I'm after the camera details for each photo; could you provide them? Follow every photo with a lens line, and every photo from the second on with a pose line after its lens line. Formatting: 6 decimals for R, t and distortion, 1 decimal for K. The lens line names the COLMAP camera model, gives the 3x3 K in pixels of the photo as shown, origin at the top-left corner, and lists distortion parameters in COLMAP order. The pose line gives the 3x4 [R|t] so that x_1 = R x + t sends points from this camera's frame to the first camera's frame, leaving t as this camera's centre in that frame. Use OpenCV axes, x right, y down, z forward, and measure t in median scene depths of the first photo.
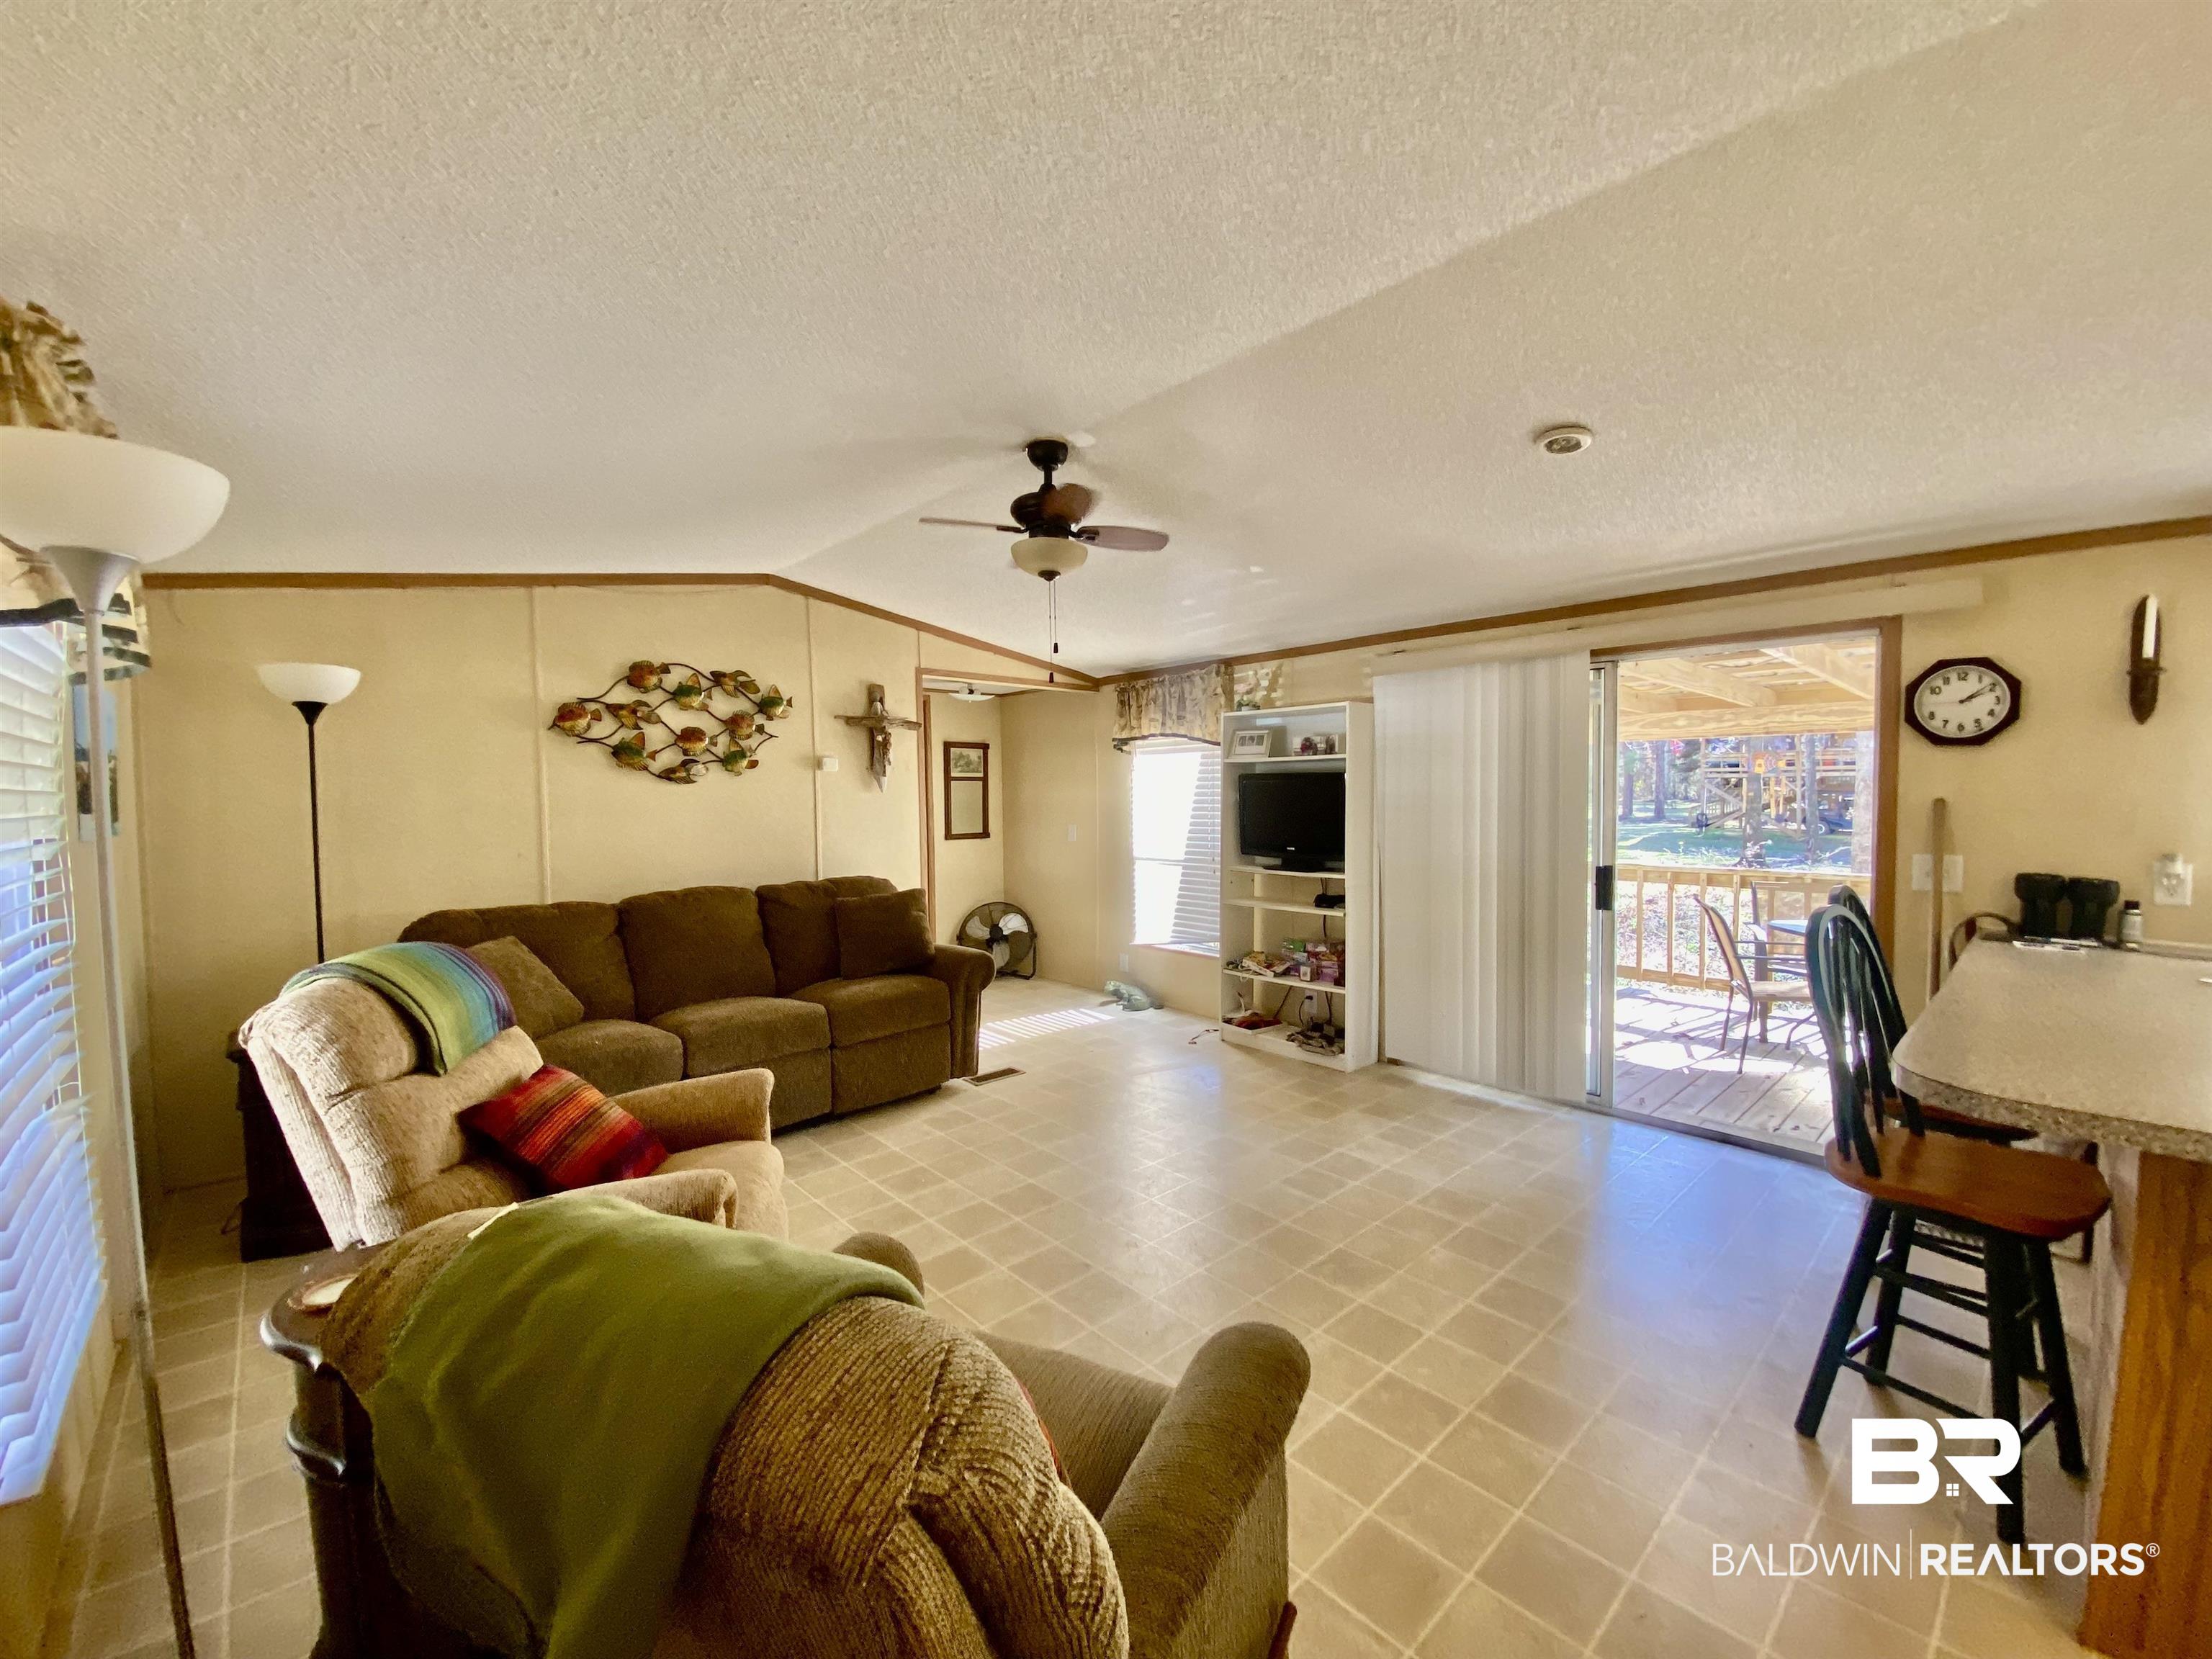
lens RADIAL K [[893.3, 0, 1106.0], [0, 893.3, 829.5], [0, 0, 1]] dist [0.051425, -0.039413]
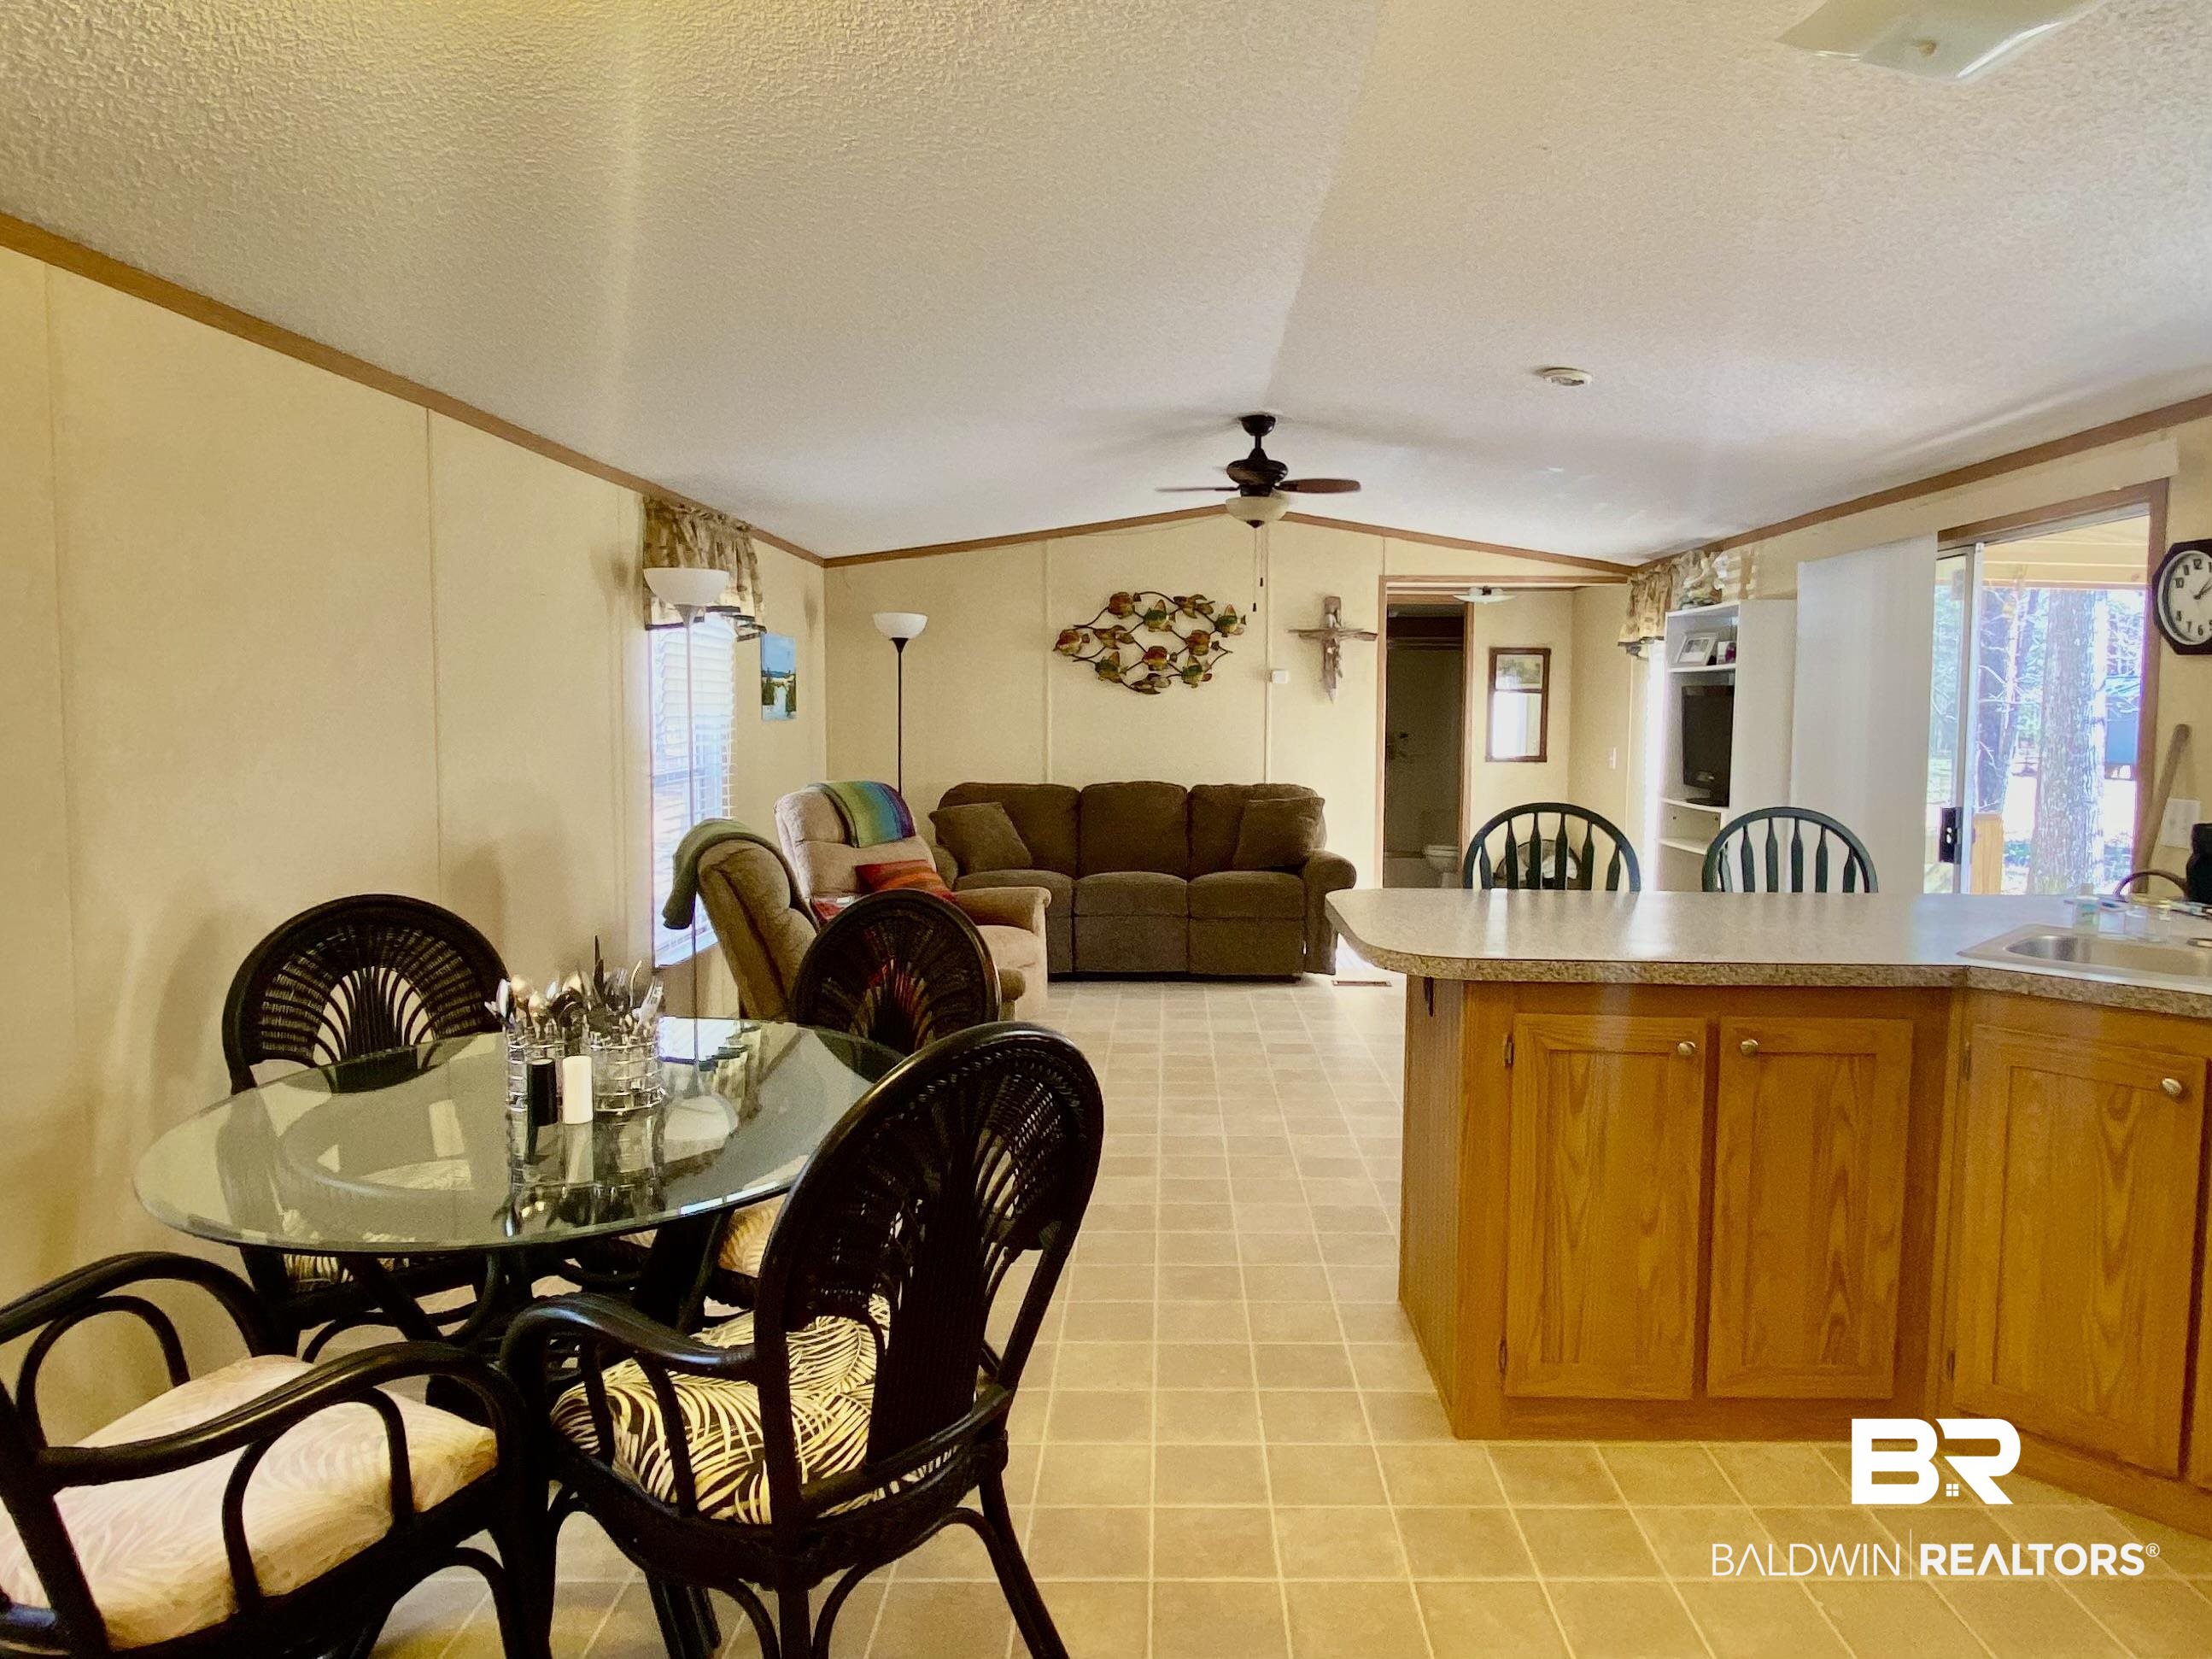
lens RADIAL K [[1402.6, 0, 1182.3], [0, 1402.6, 802.2], [0, 0, 1]] dist [0.133802, -0.169410]
pose [[0.744085, 0.059469, -0.665432, 0.778814], [-0.044184, 0.998230, 0.039804, 0.014529], [0.666622, -0.000216, 0.745396, -0.330858]]
